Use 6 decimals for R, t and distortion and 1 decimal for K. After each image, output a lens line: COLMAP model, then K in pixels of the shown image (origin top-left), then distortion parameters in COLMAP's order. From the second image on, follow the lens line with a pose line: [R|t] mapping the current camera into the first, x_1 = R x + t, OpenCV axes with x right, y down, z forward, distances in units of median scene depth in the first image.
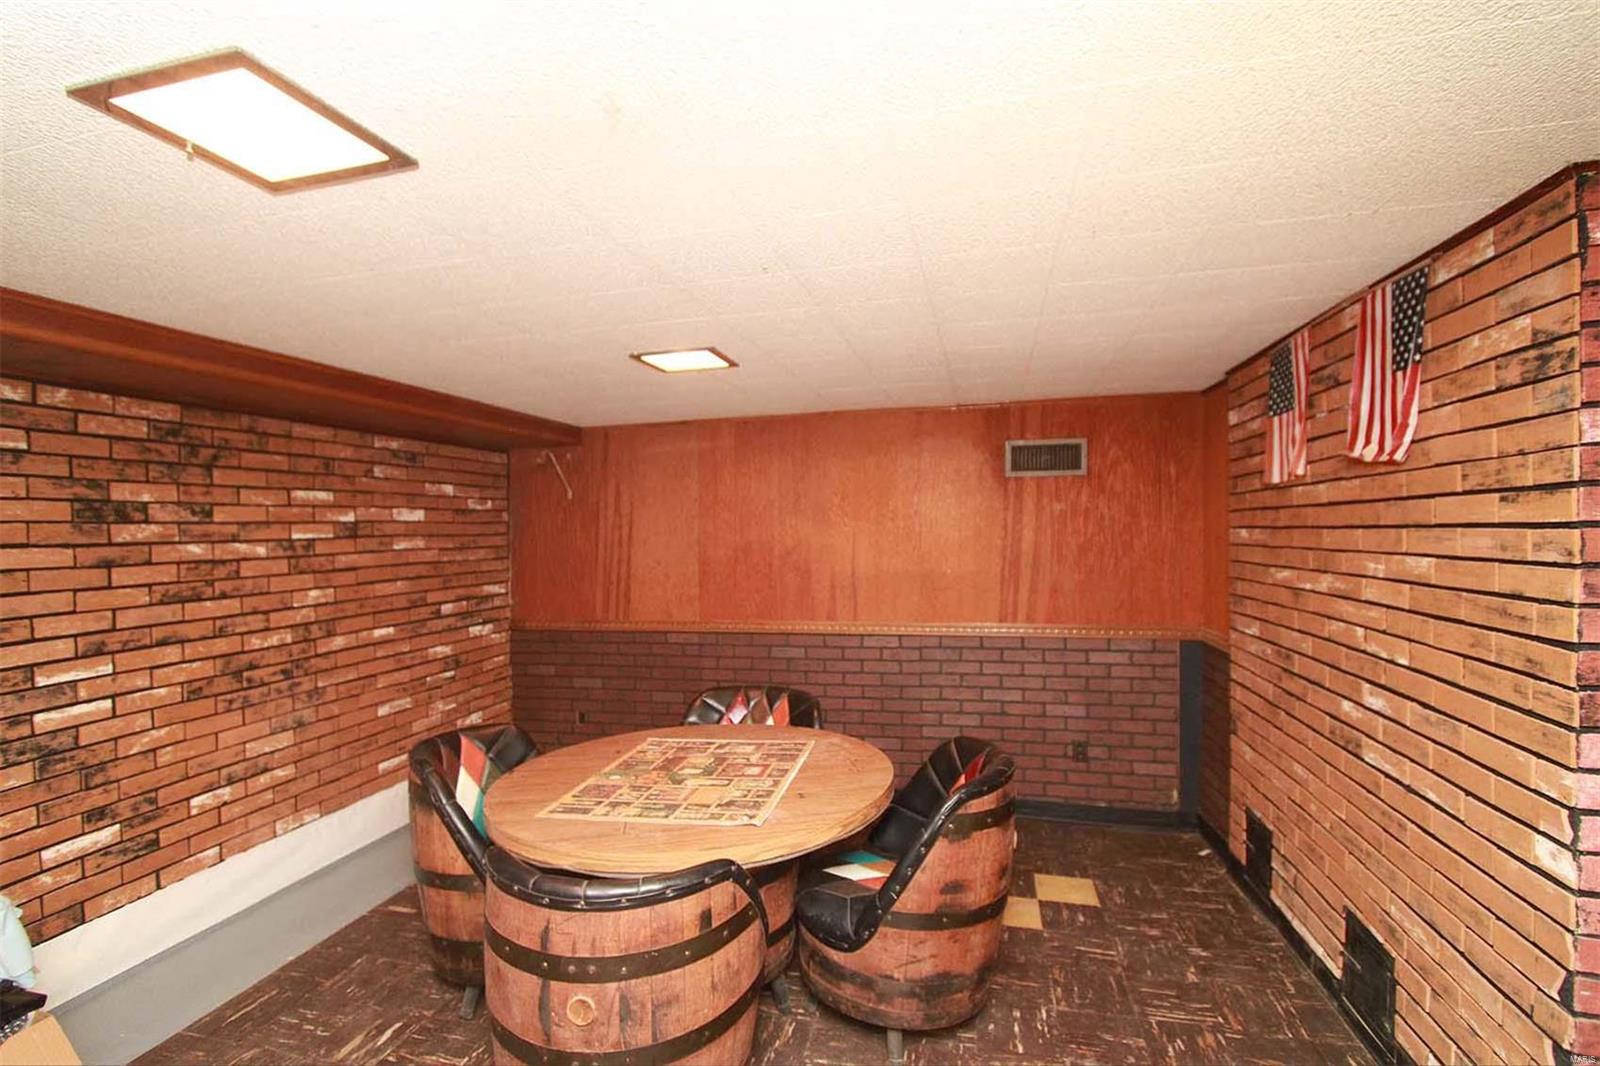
lens RADIAL K [[725.2, 0, 800.0], [0, 725.2, 542.6], [0, 0, 1]] dist [-0.011182, -0.000239]
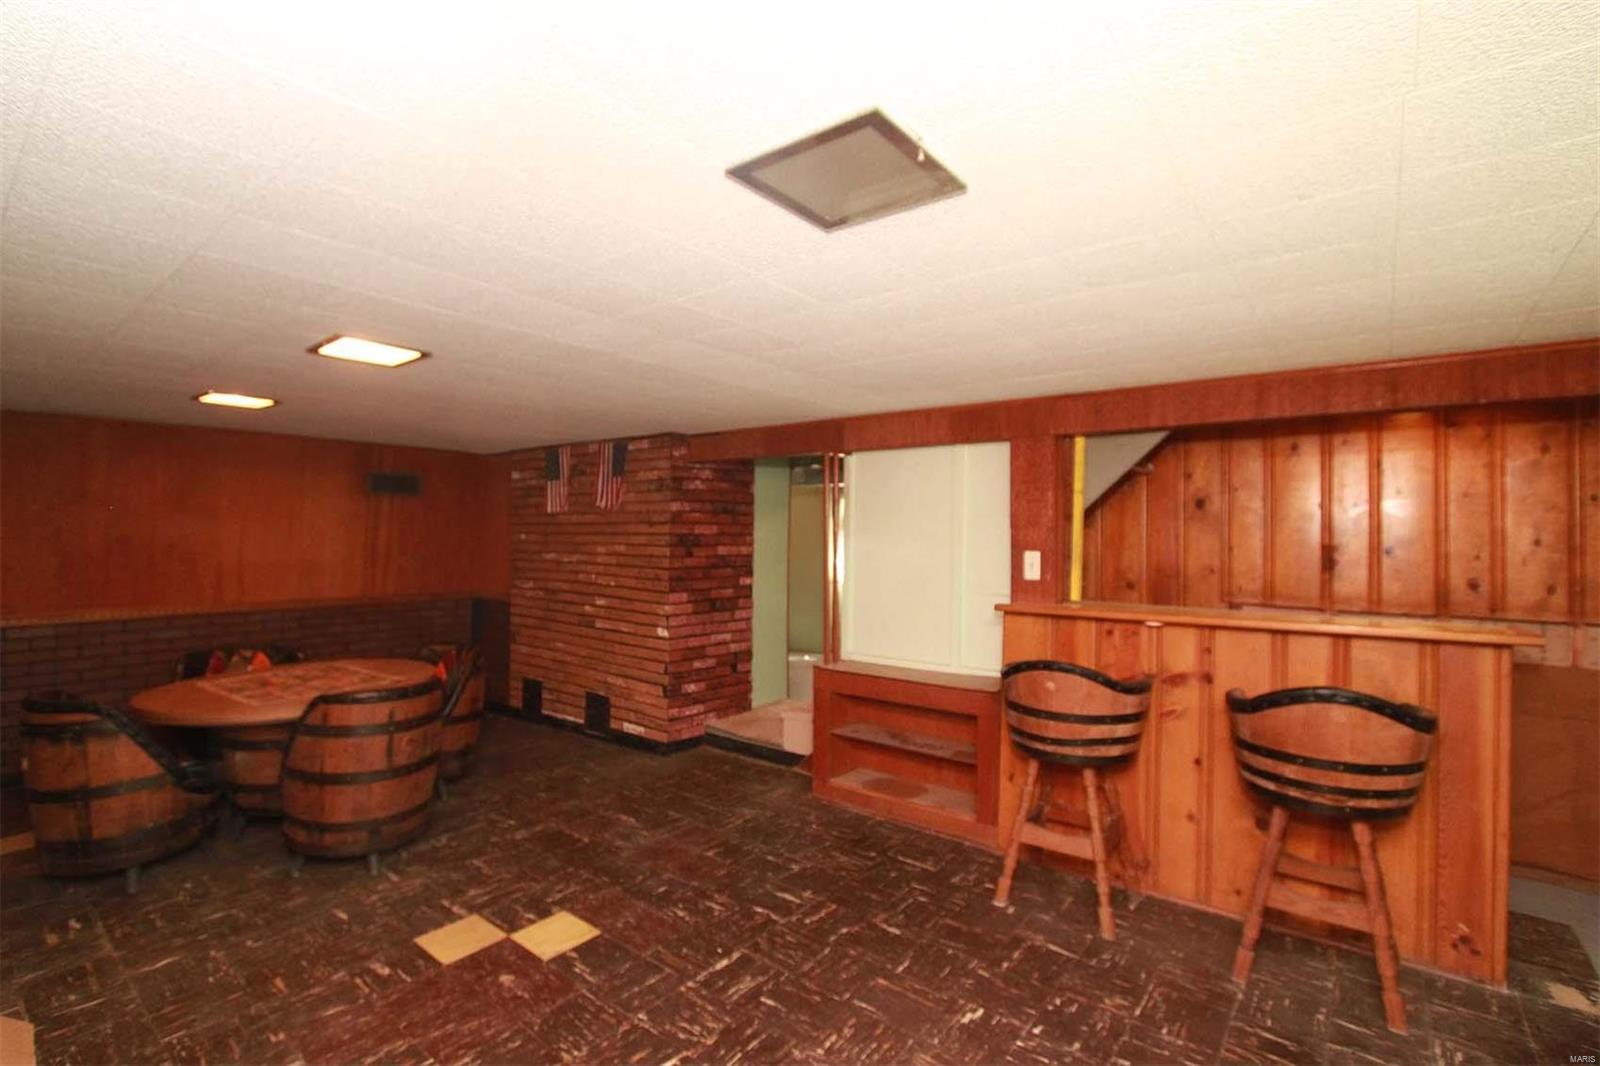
lens RADIAL K [[725.2, 0, 798.1], [0, 725.2, 533.1], [0, 0, 1]] dist [-0.011182, -0.000239]
pose [[0.403346, 0.024926, 0.914708, -1.266454], [-0.002999, 0.999660, -0.025918, 0.039770], [-0.915043, 0.007711, 0.403283, -0.673675]]
